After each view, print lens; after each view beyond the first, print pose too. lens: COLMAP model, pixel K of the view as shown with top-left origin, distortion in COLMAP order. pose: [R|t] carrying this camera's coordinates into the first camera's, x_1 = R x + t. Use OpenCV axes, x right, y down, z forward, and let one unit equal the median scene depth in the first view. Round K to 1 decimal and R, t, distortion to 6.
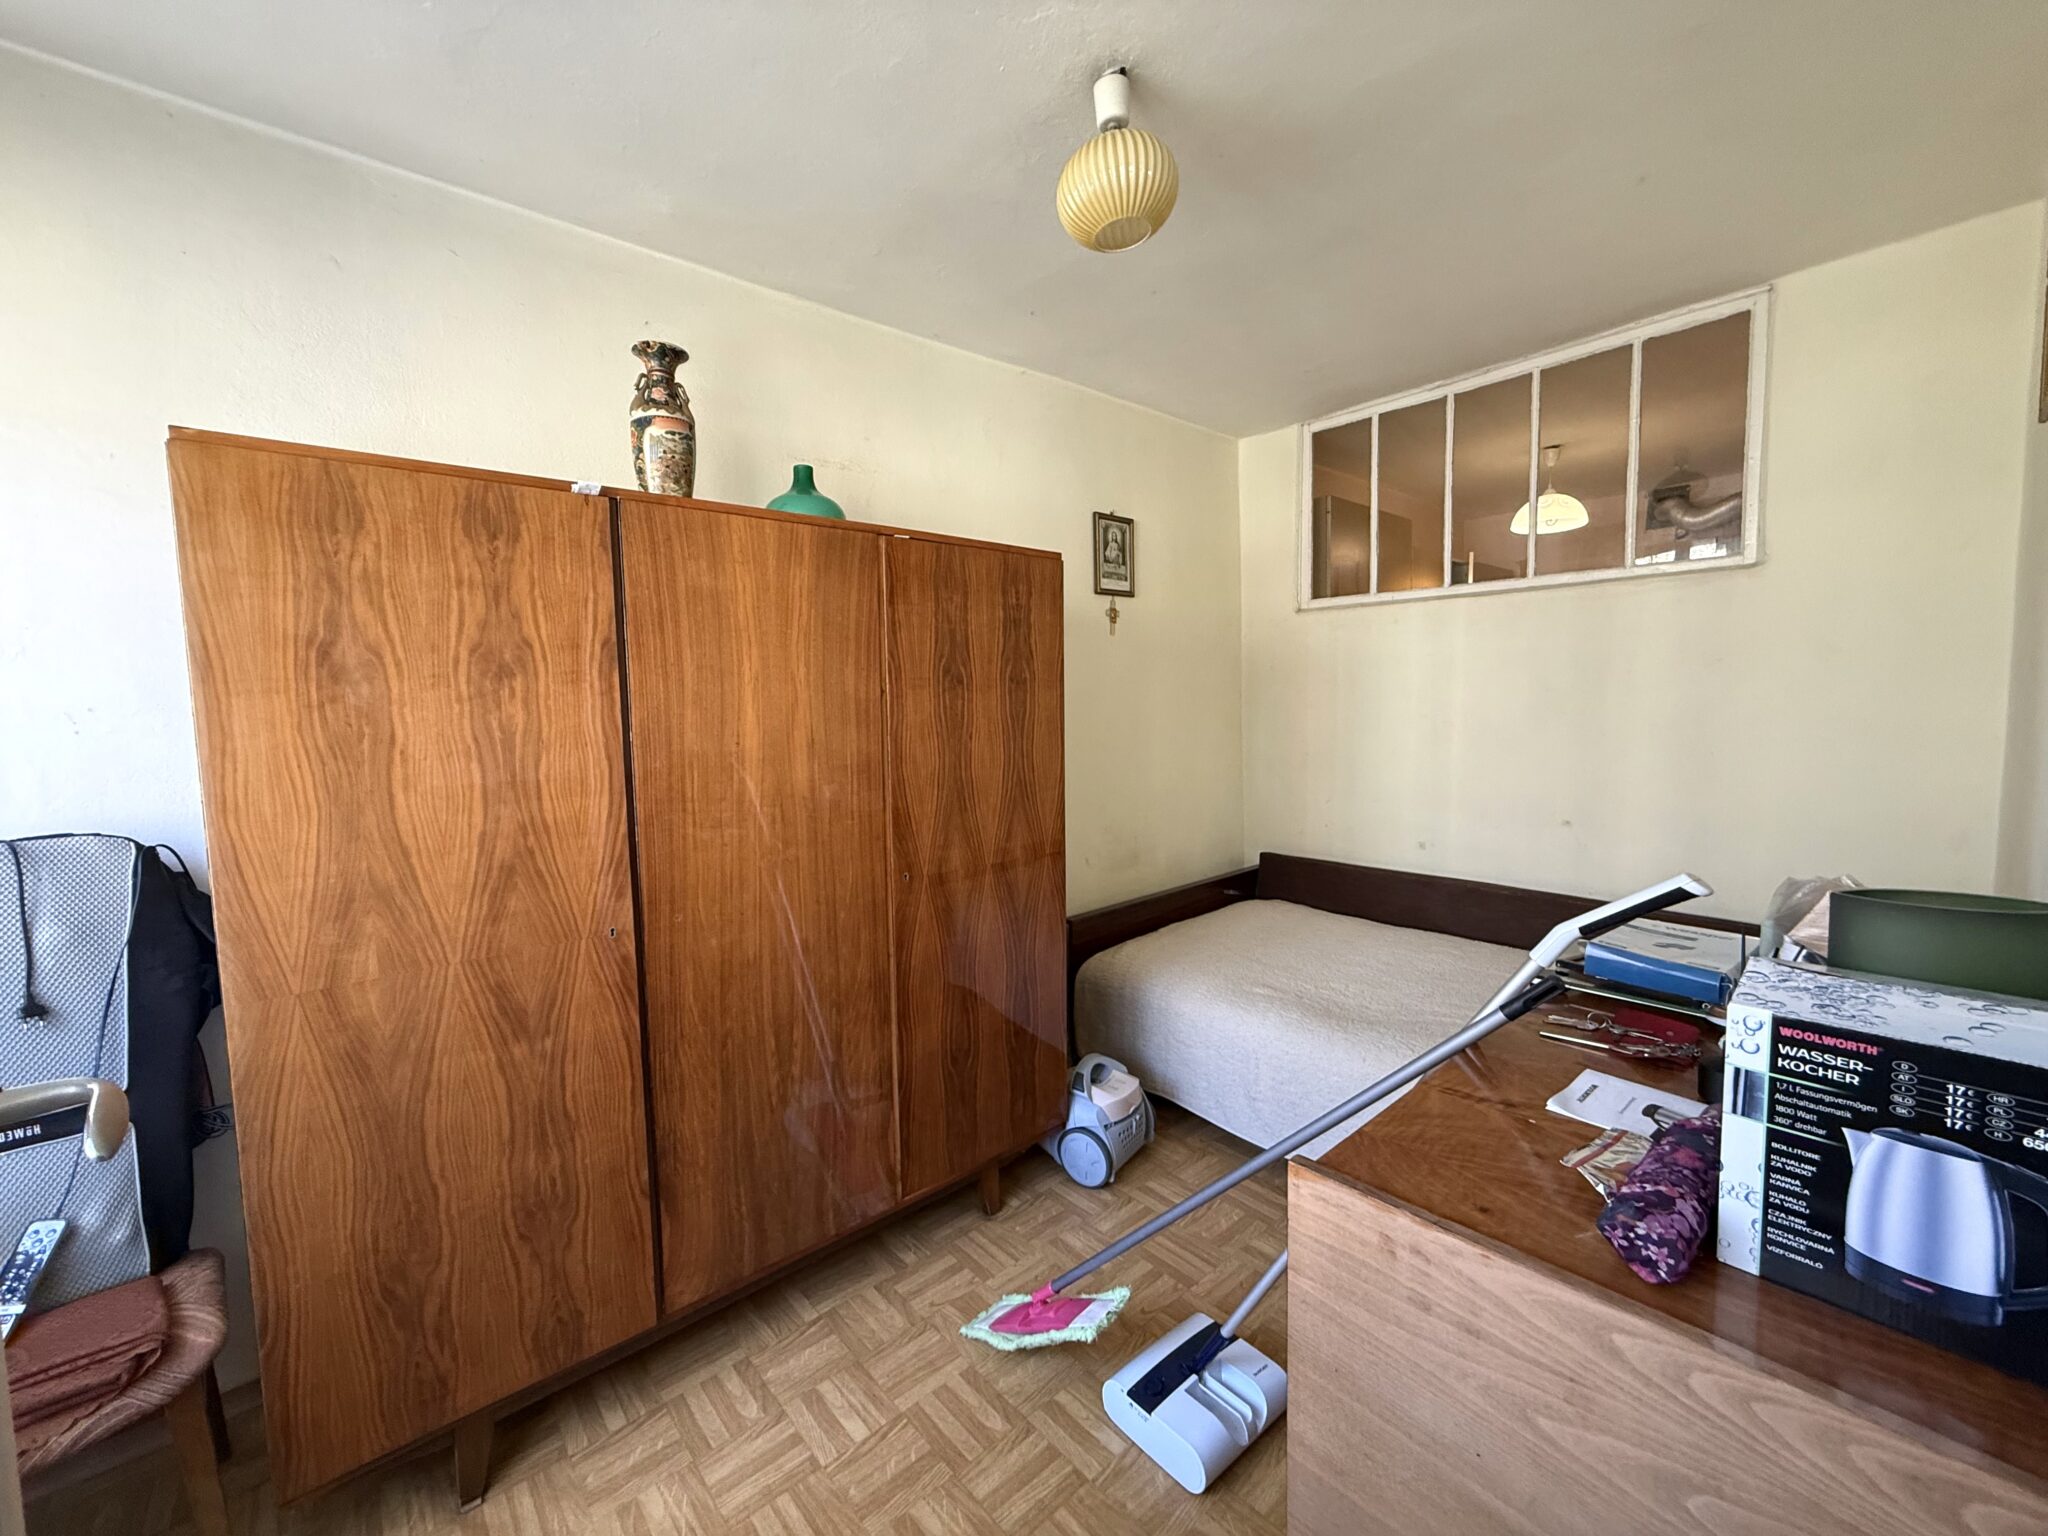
lens RADIAL K [[811.5, 0, 1011.0], [0, 811.5, 764.9], [0, 0, 1]] dist [-0.011266, 0.000593]
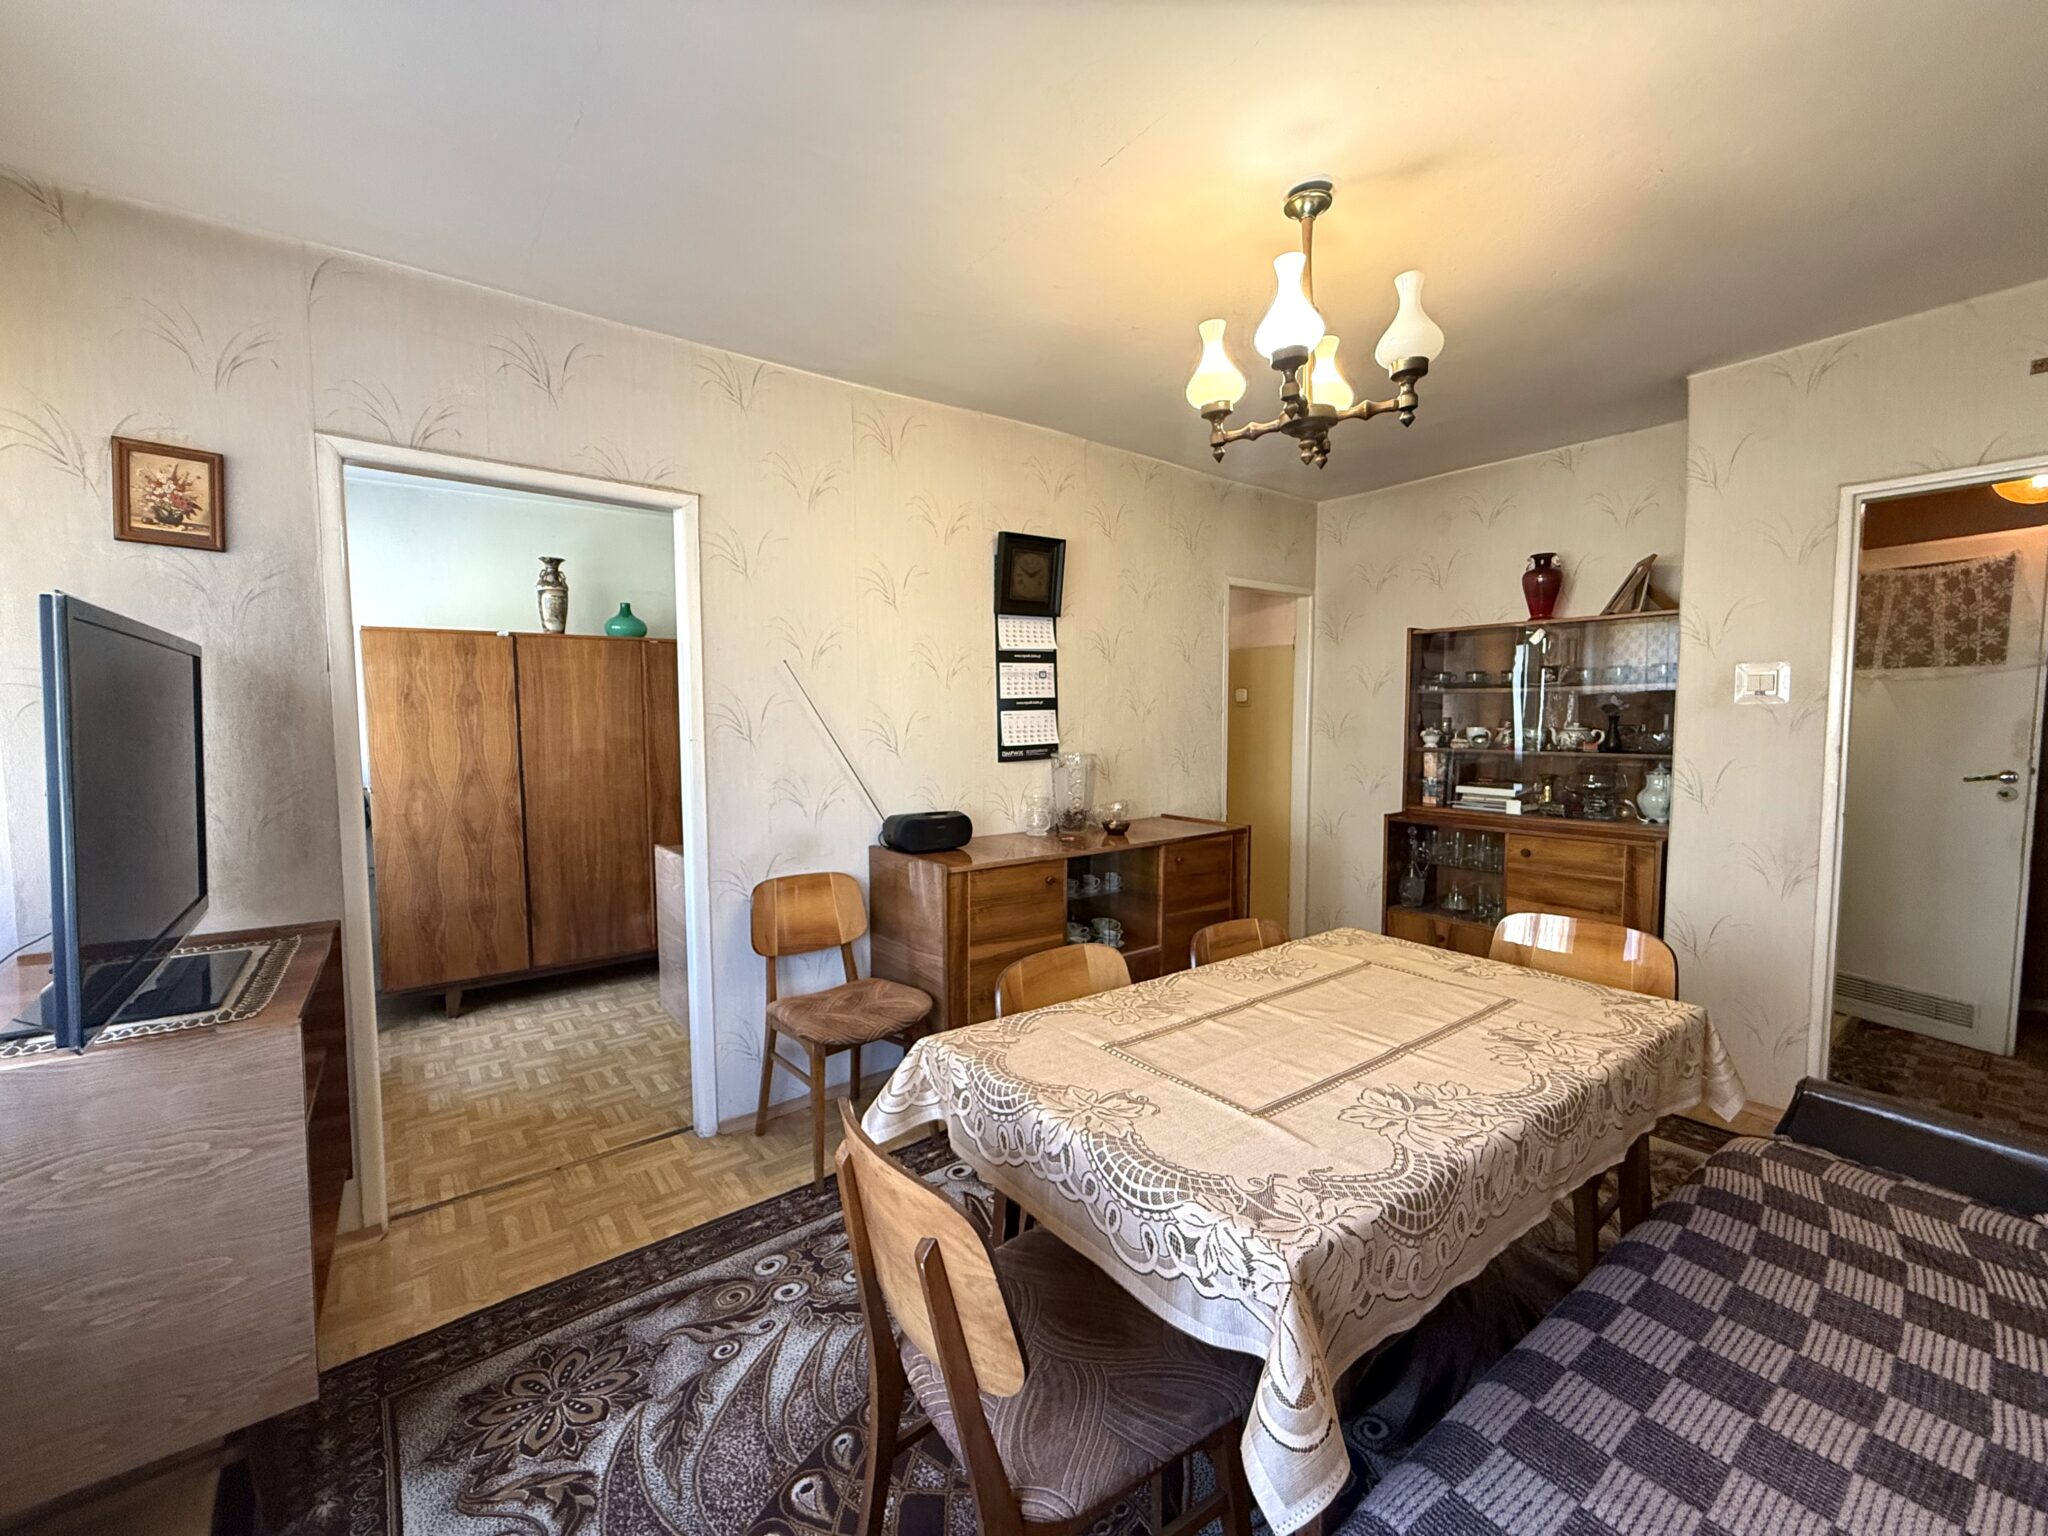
lens RADIAL K [[811.5, 0, 1013.8], [0, 811.5, 765.8], [0, 0, 1]] dist [-0.011266, 0.000593]
pose [[0.998106, 0.009401, -0.060795, 1.265436], [-0.010349, 0.999829, -0.015299, 0.107867], [0.060641, 0.015899, 0.998033, -1.477959]]
